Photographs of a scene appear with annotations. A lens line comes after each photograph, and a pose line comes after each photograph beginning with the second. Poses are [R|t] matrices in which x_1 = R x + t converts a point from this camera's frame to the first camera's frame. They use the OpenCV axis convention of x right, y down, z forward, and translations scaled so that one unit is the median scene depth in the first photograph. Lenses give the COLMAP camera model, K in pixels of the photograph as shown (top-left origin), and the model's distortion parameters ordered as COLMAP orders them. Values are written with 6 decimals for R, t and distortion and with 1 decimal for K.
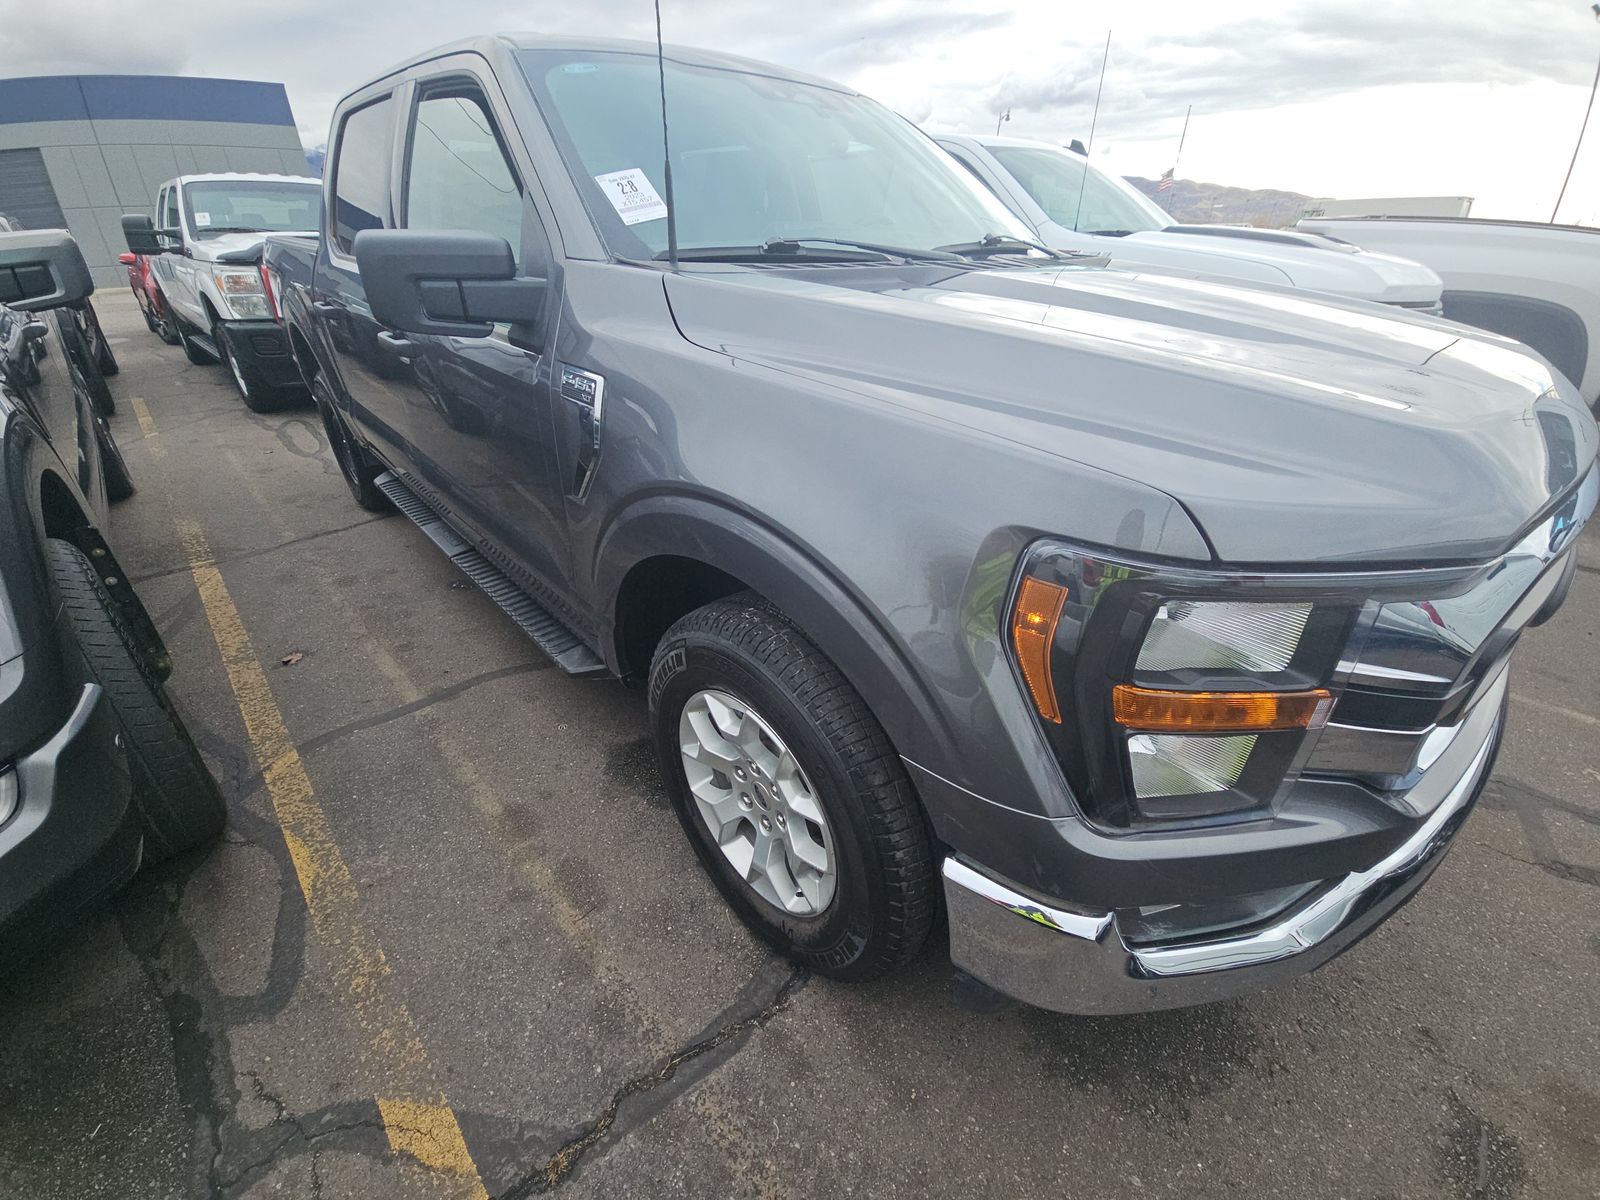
lens RADIAL K [[646.4, 0, 788.6], [0, 646.4, 614.0], [0, 0, 1]] dist [0.026587, -0.017094]
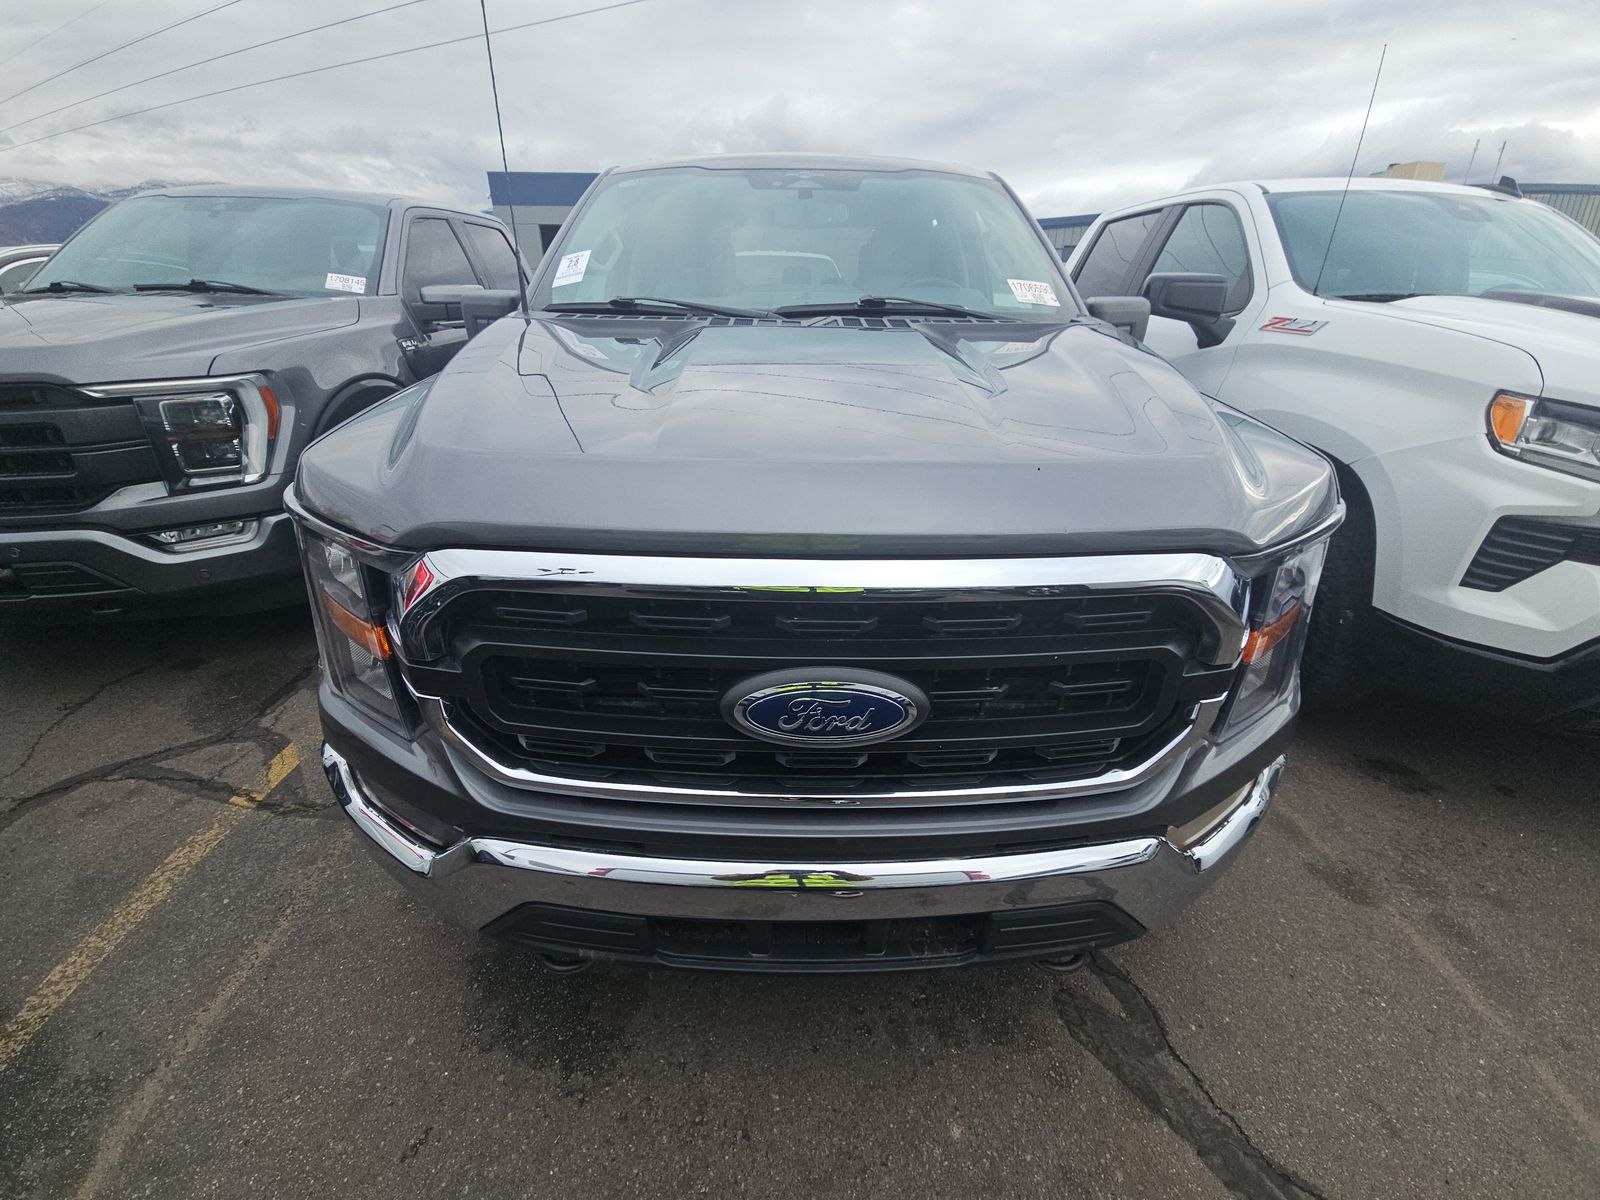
lens RADIAL K [[646.4, 0, 788.6], [0, 646.4, 614.0], [0, 0, 1]] dist [0.026587, -0.017094]
pose [[0.744906, 0.299752, -0.596040, 1.446471], [-0.341429, 0.938809, 0.045429, -0.164389], [0.573185, 0.169665, 0.801669, 0.271335]]
